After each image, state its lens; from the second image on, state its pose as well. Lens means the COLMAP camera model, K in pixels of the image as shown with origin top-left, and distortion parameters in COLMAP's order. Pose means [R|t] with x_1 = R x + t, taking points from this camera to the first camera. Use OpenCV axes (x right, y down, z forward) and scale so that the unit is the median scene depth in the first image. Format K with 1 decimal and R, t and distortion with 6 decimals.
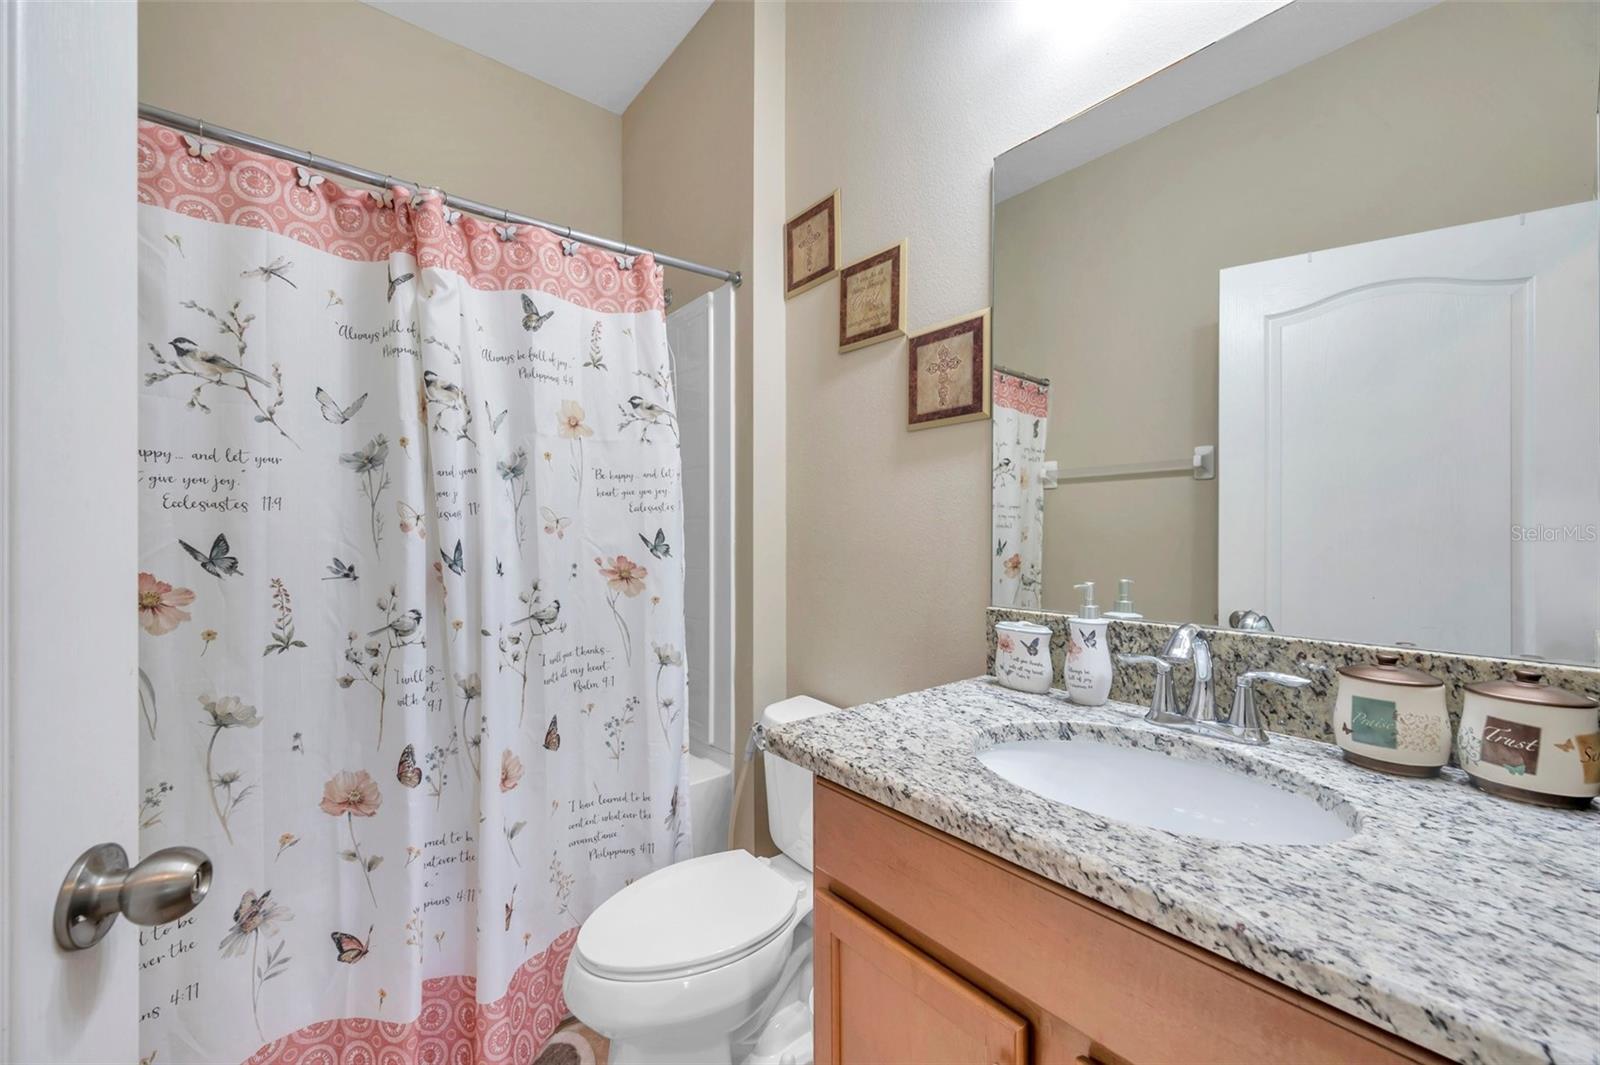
lens RADIAL K [[636.5, 0, 814.1], [0, 636.5, 533.6], [0, 0, 1]] dist [0.000376, 0.000136]
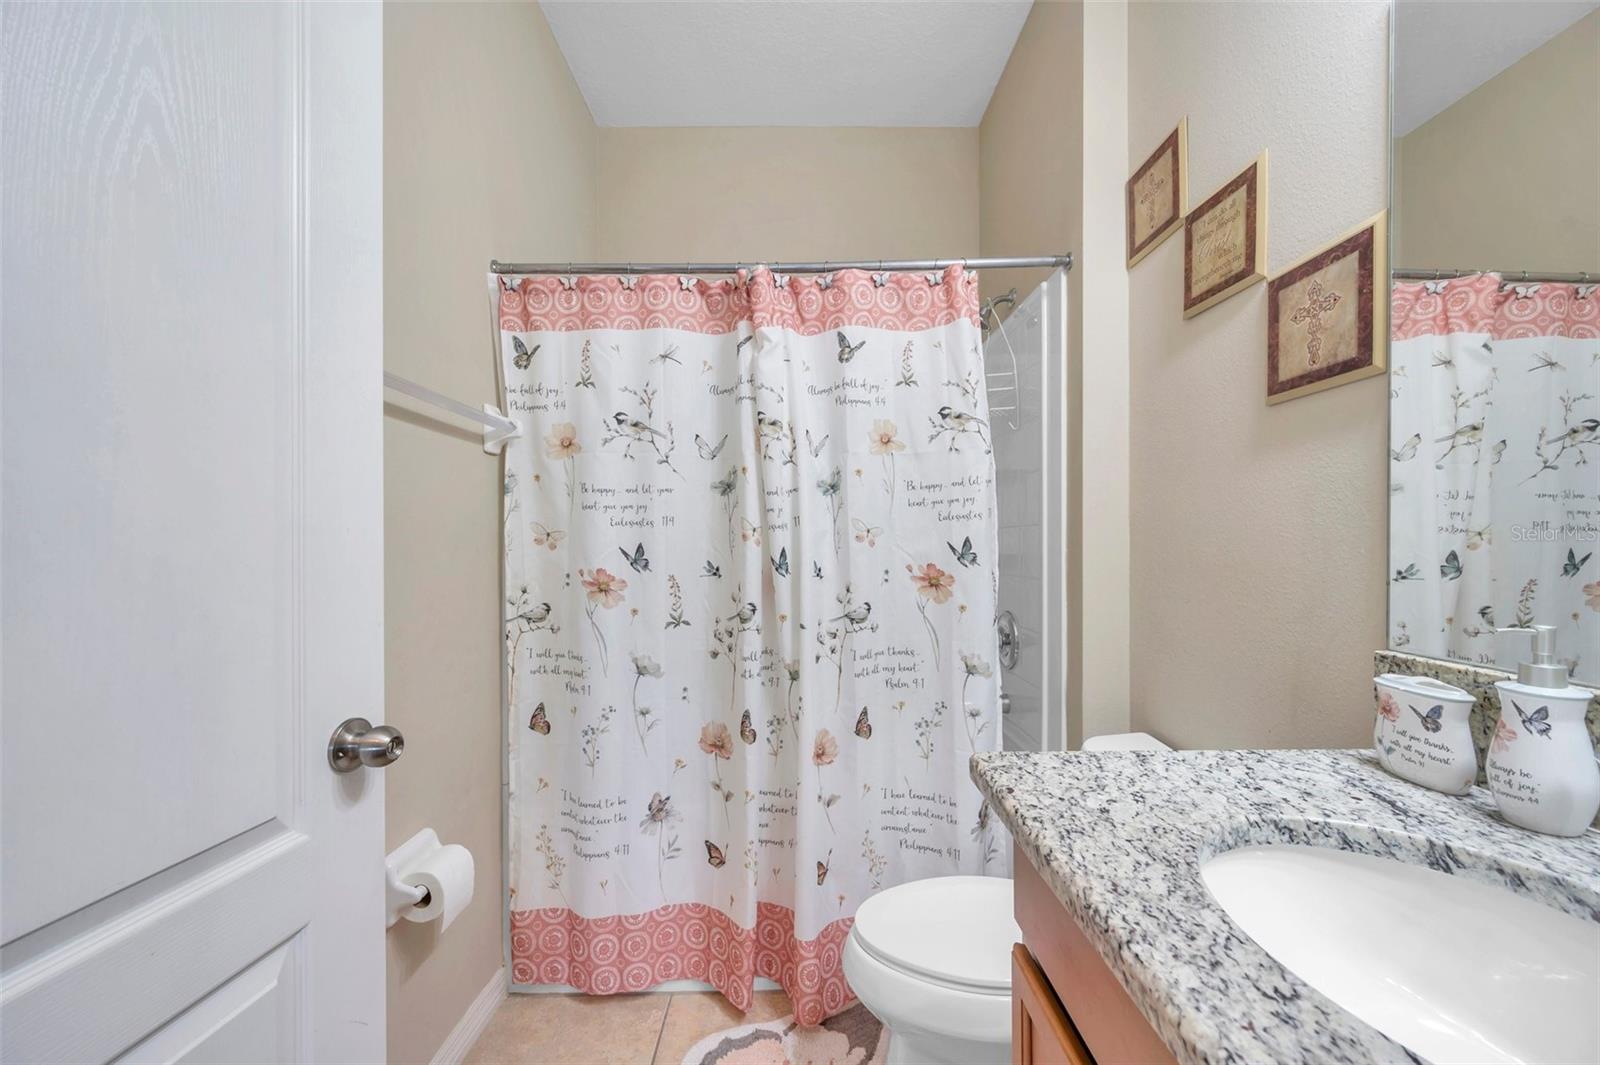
lens RADIAL K [[636.5, 0, 811.7], [0, 636.5, 540.4], [0, 0, 1]] dist [0.000376, 0.000136]
pose [[0.778294, -0.001183, -0.627899, 0.253447], [0.002236, 0.999997, 0.000888, -0.004790], [0.627897, -0.002095, 0.778294, 0.097171]]
